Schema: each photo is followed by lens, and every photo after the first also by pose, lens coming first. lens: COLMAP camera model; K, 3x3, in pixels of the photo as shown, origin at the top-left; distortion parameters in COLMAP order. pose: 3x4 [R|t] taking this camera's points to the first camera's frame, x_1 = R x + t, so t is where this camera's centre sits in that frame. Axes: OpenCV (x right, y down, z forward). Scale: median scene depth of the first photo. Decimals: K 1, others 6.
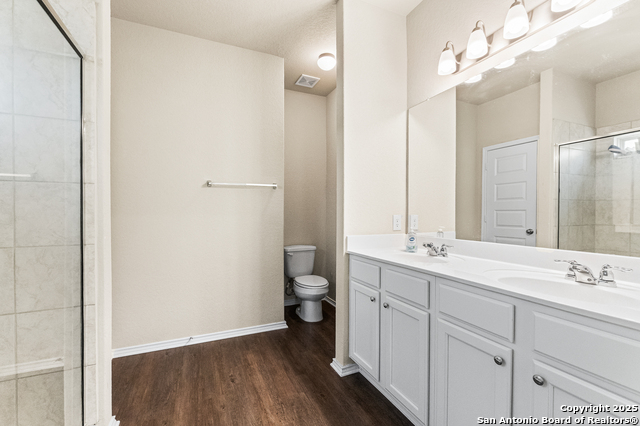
lens RADIAL K [[266.4, 0, 318.0], [0, 266.4, 212.0], [0, 0, 1]] dist [-0.001895, -0.000304]
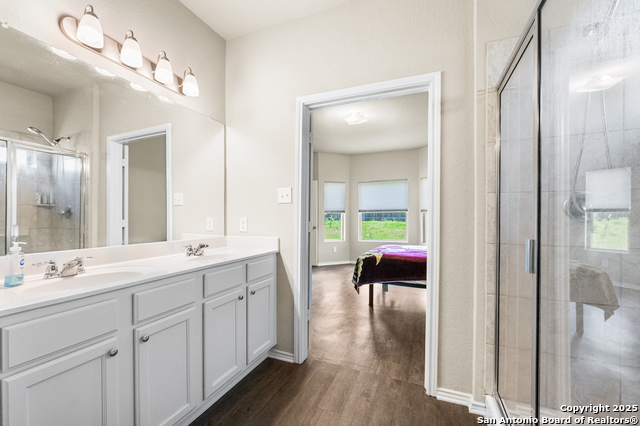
lens RADIAL K [[266.4, 0, 318.0], [0, 266.4, 212.0], [0, 0, 1]] dist [-0.001895, -0.000304]
pose [[-0.663805, -0.005547, 0.747885, -0.643799], [-0.001318, 0.999980, 0.006247, -0.022588], [-0.747904, 0.003161, -0.663799, 1.114178]]
